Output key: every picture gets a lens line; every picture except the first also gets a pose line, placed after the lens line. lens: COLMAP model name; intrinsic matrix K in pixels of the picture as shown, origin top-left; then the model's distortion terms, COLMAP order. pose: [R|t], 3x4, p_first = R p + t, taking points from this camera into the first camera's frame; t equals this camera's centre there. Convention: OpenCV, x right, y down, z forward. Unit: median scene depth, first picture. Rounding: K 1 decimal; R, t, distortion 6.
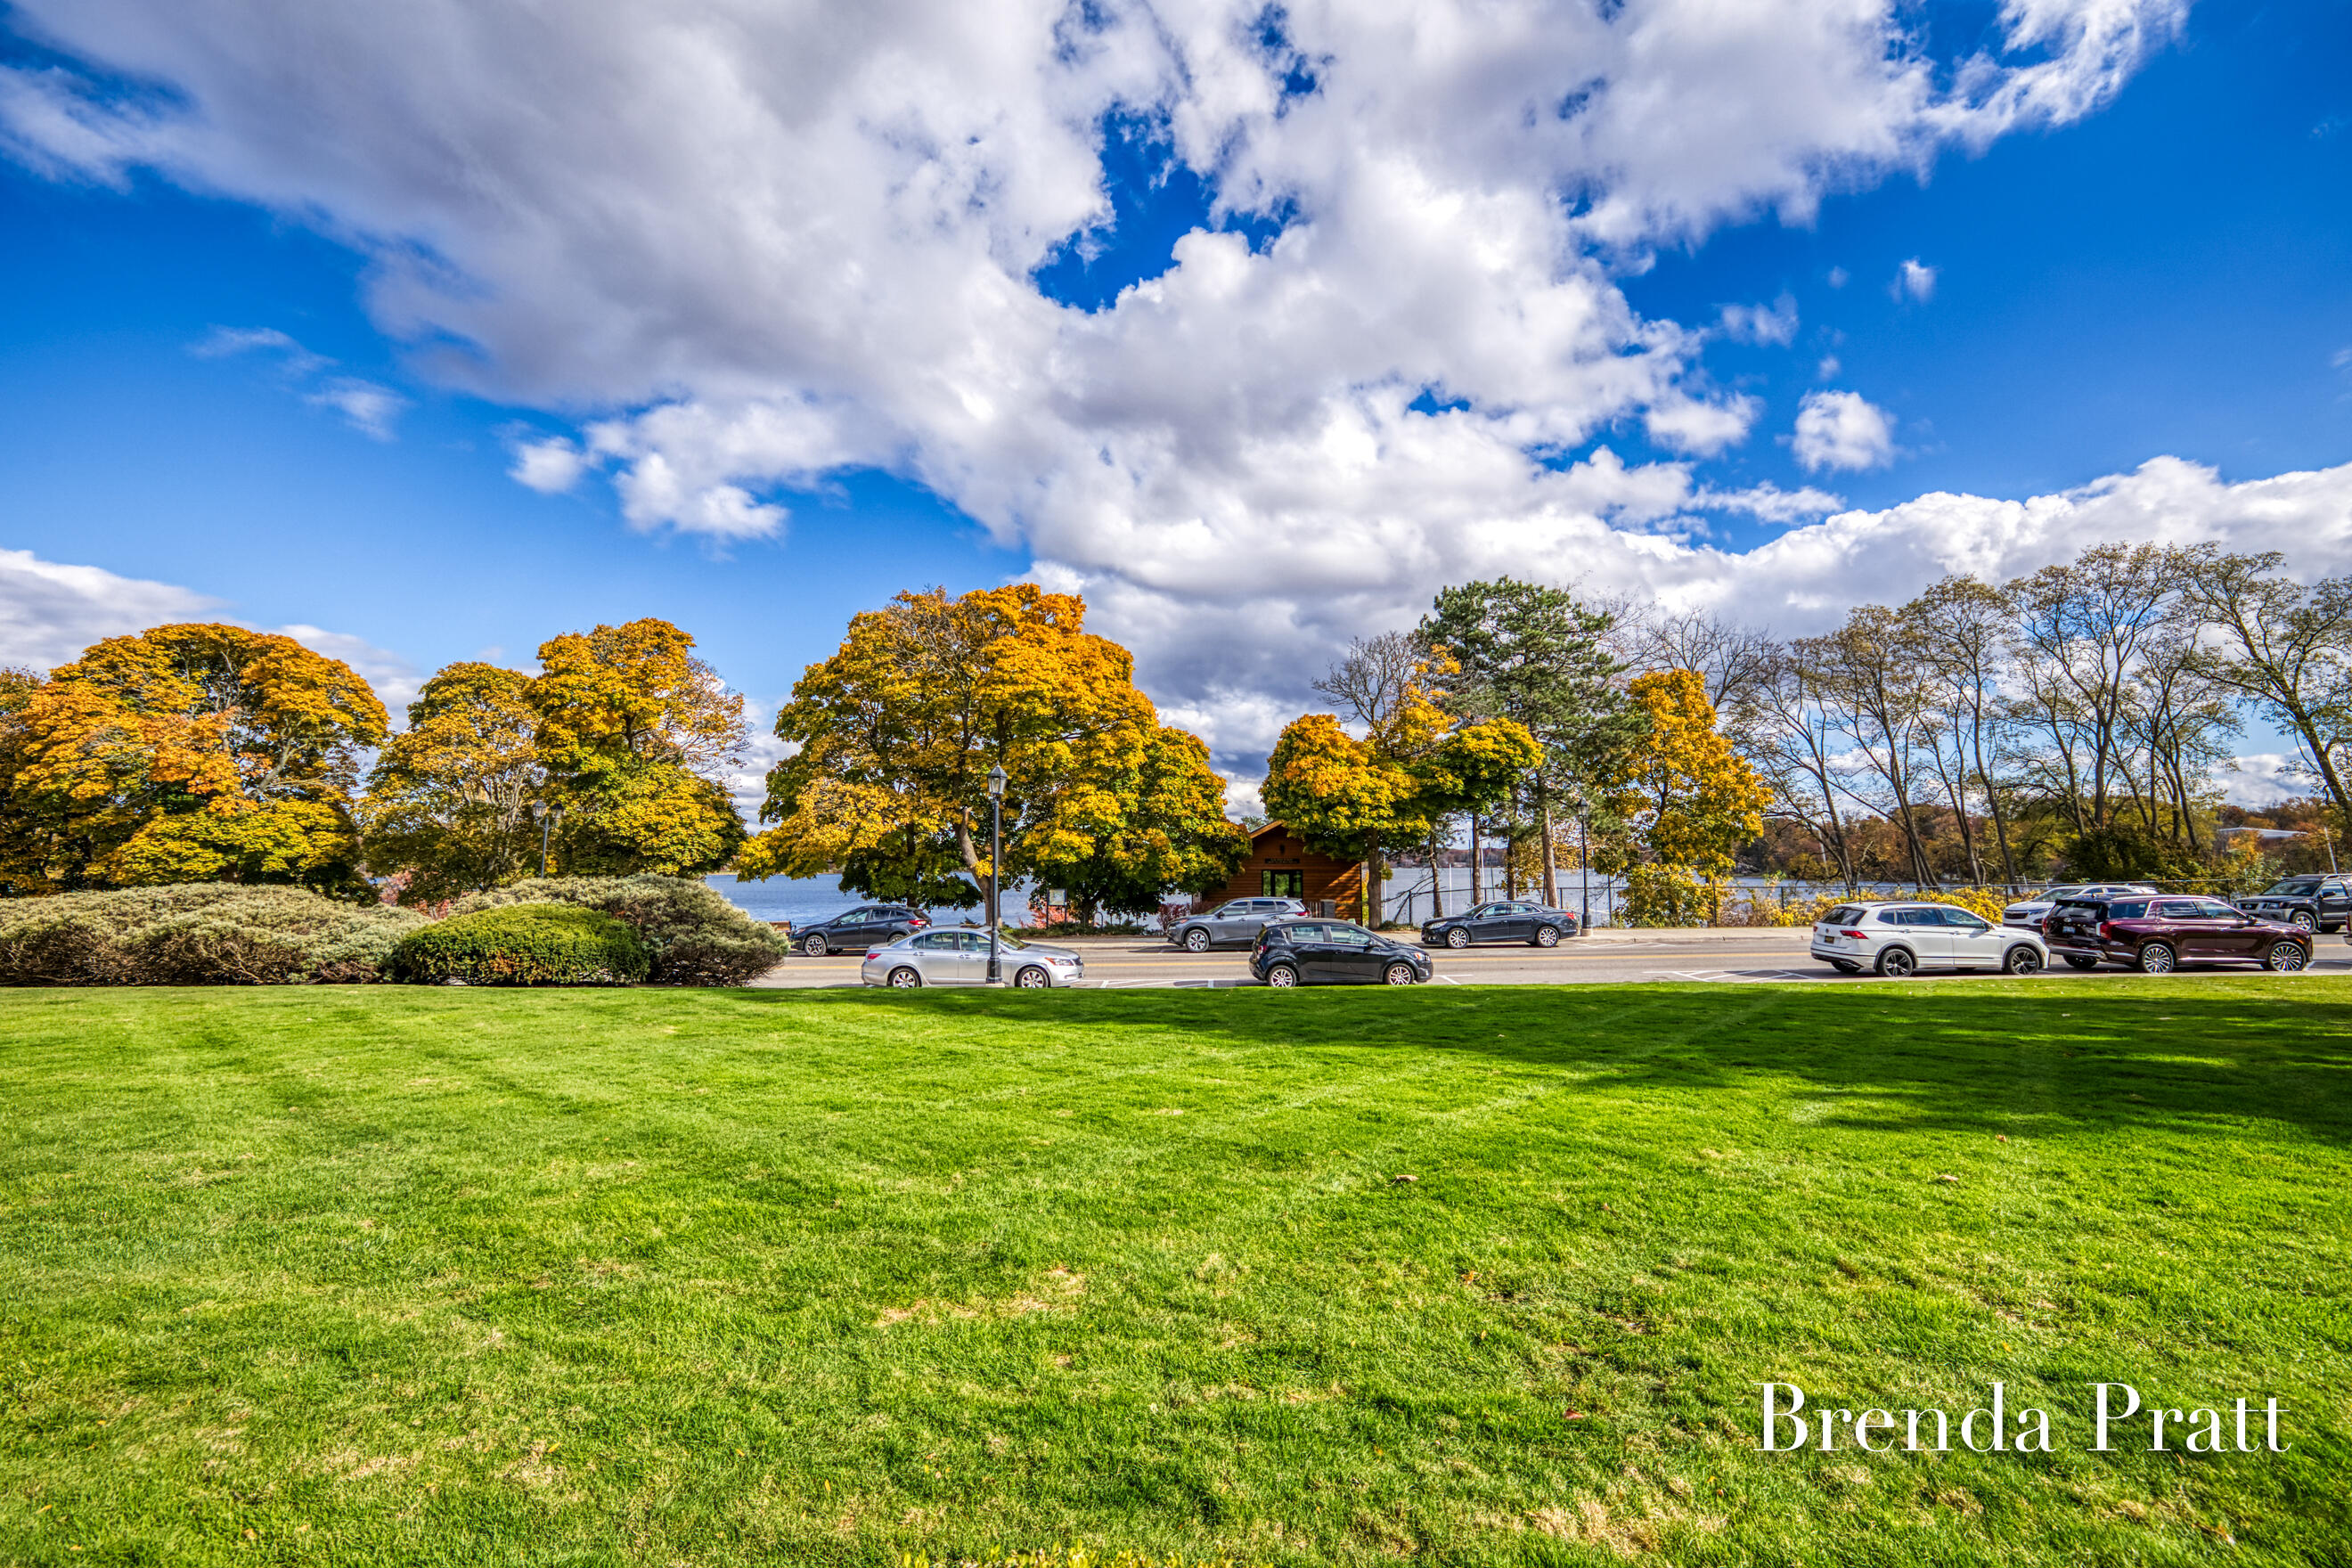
lens RADIAL K [[995.5, 0, 1167.9], [0, 995.5, 768.2], [0, 0, 1]] dist [-0.017659, 0.000248]
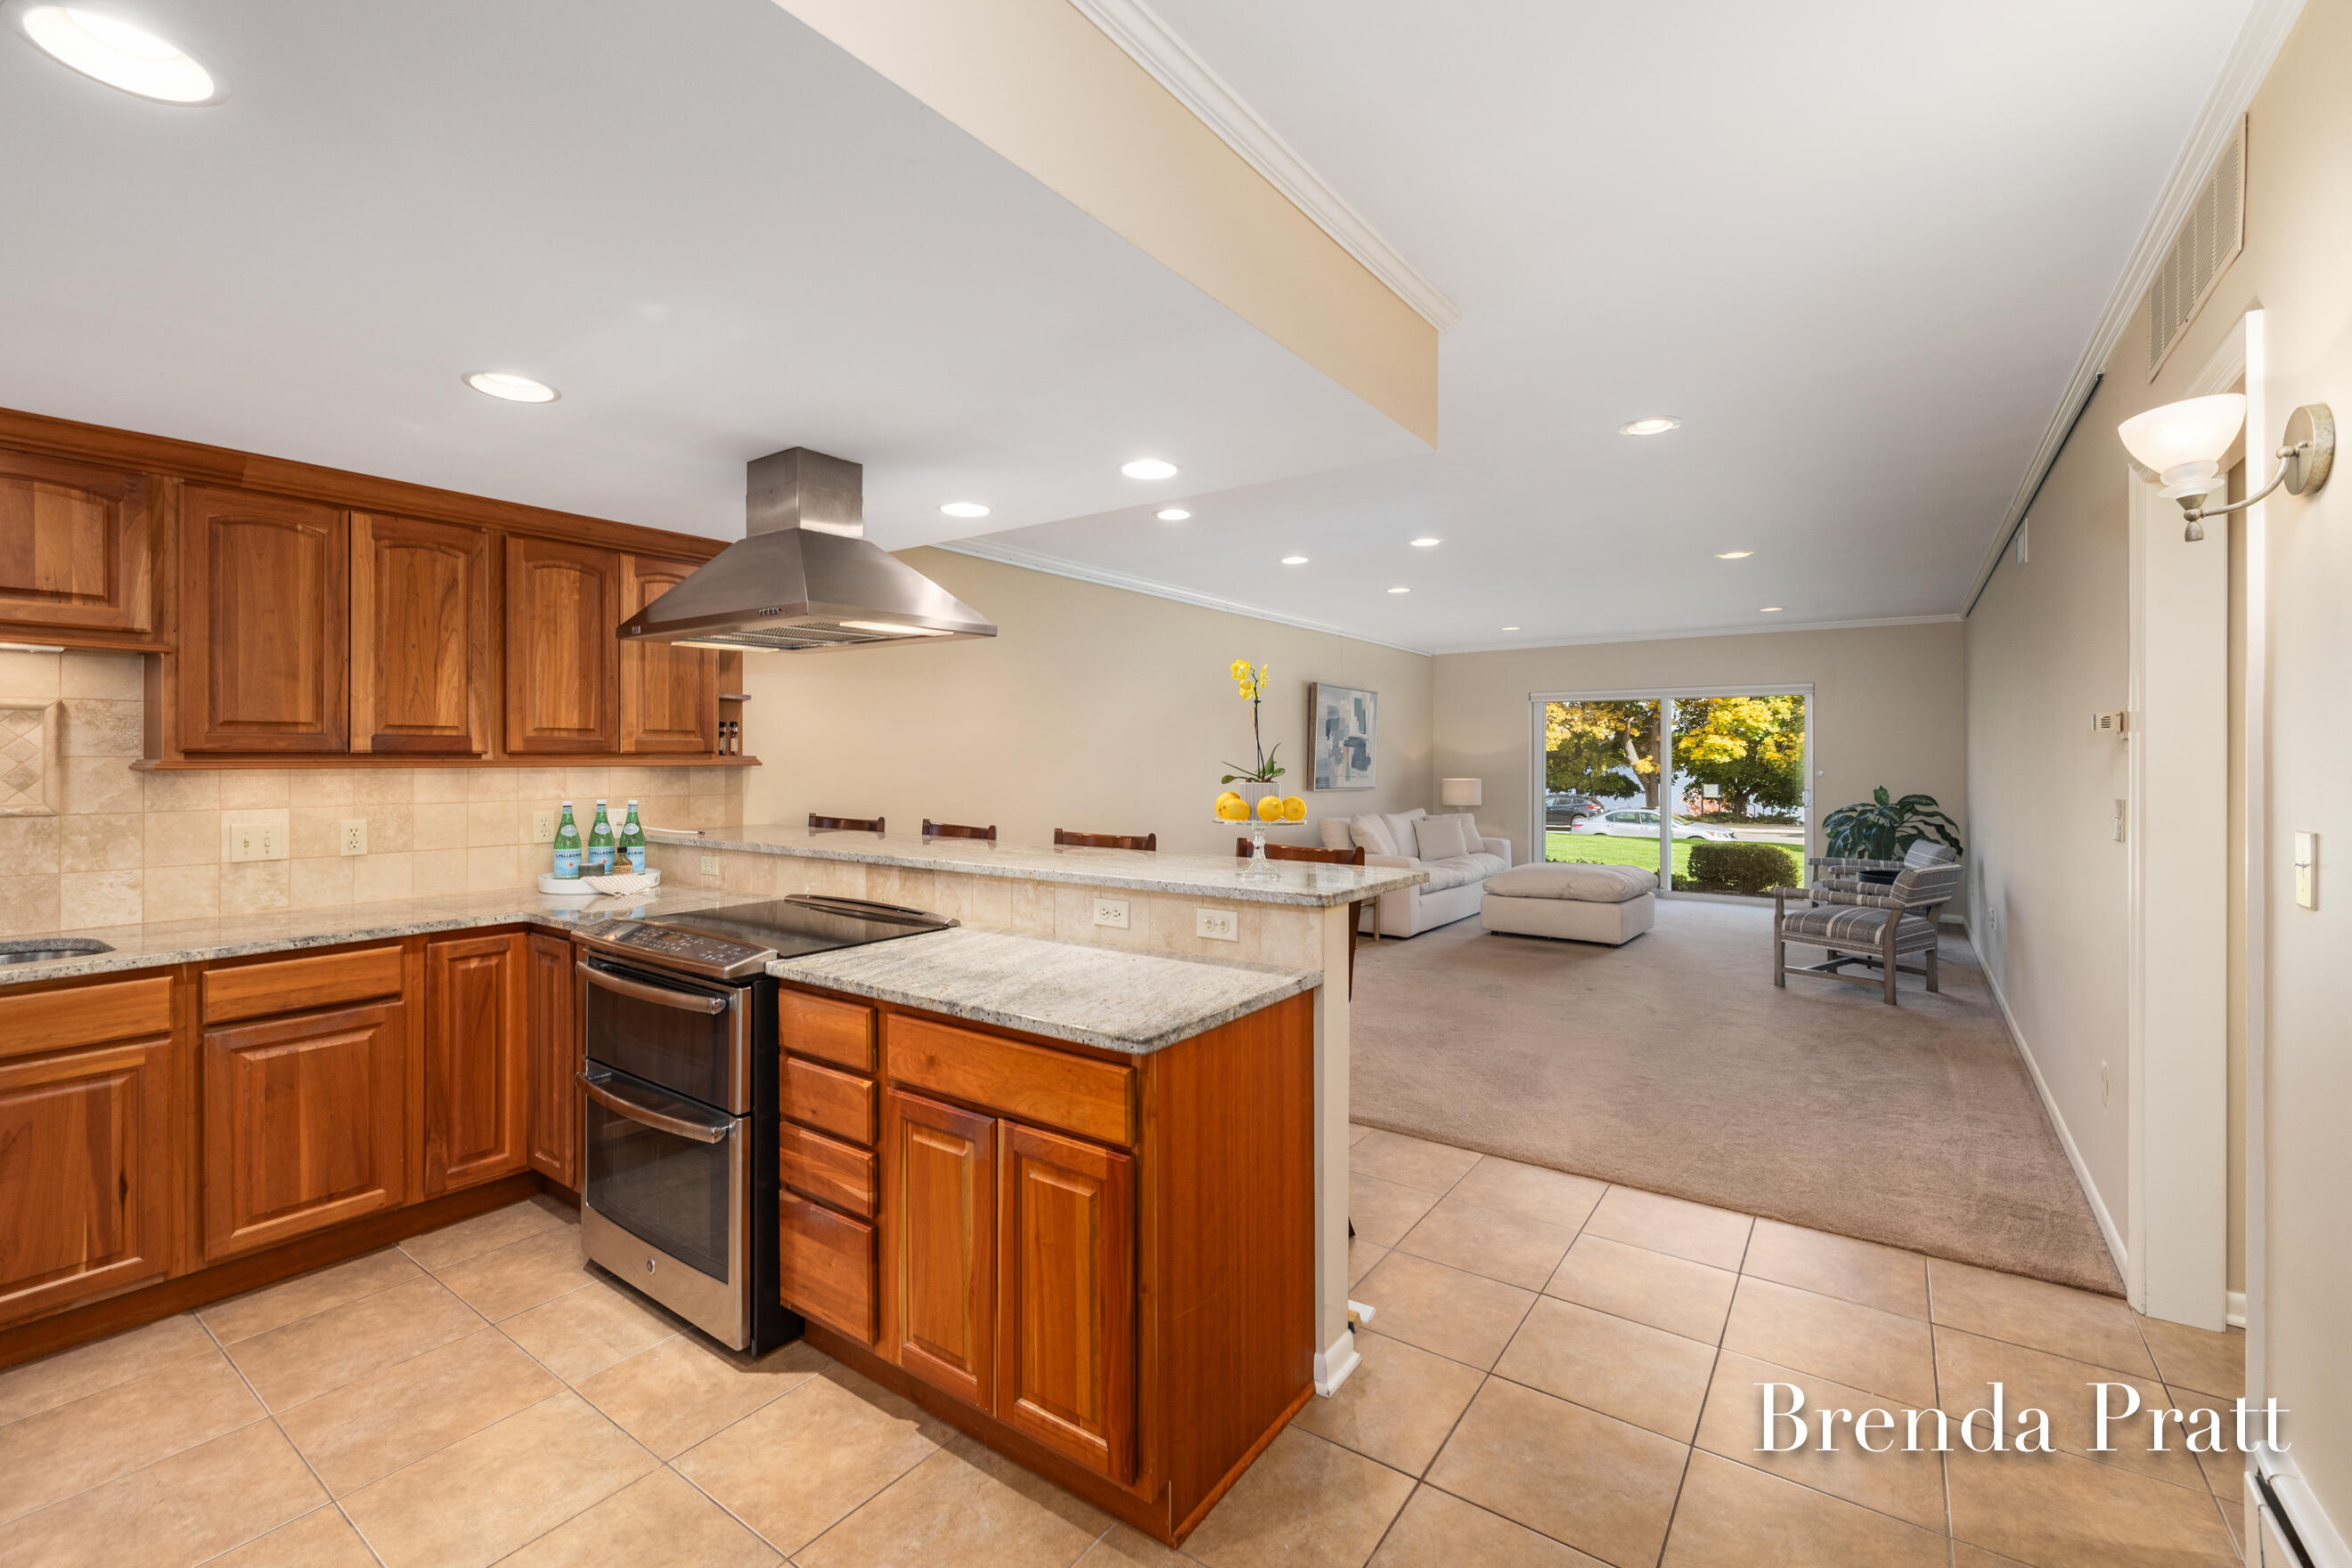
lens RADIAL K [[988.9, 0, 1176.1], [0, 988.9, 758.5], [0, 0, 1]] dist [-0.000318, 0.000311]
pose [[0.824493, 0.001252, -0.565870, 0.037648], [0.054262, 0.995215, 0.081262, -0.049332], [0.563264, -0.097705, 0.820480, -0.407475]]
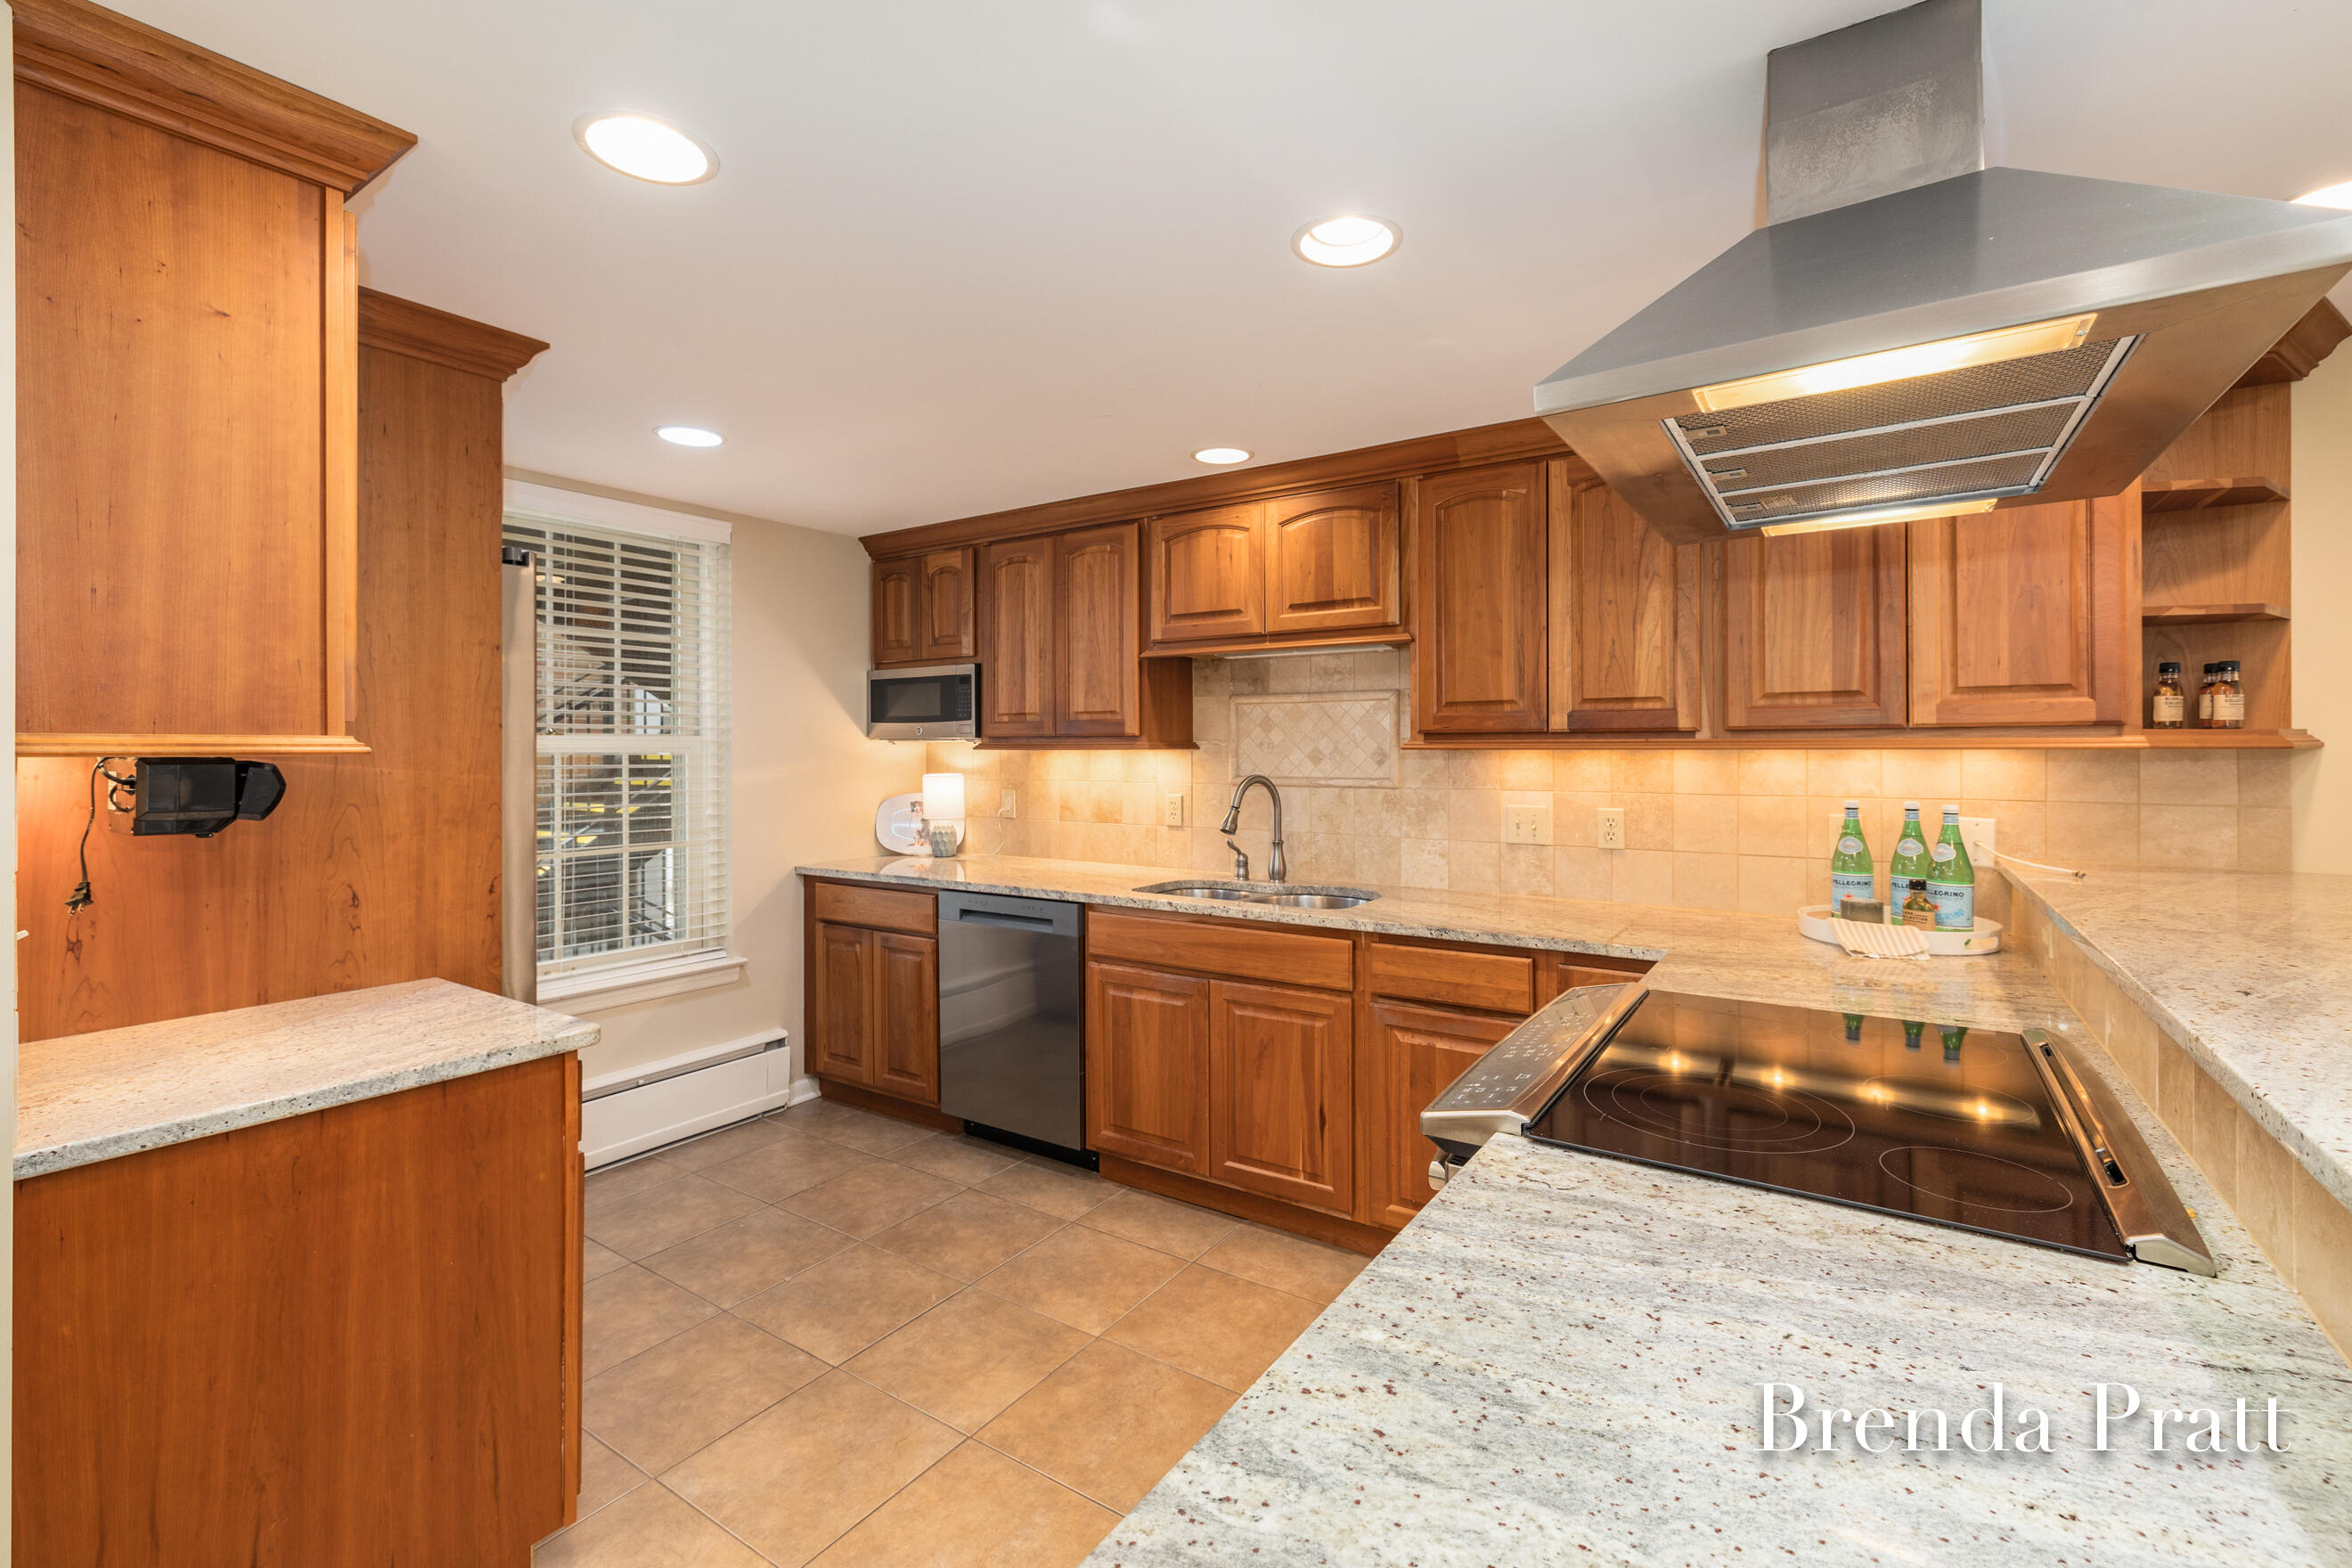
lens RADIAL K [[1028.8, 0, 1174.2], [0, 1028.8, 743.8], [0, 0, 1]] dist [0.001746, -0.000030]
pose [[-0.549487, -0.000785, -0.835502, 0.014191], [0.083644, 0.994924, -0.055945, -0.044206], [0.831305, -0.100626, -0.546632, -0.361638]]
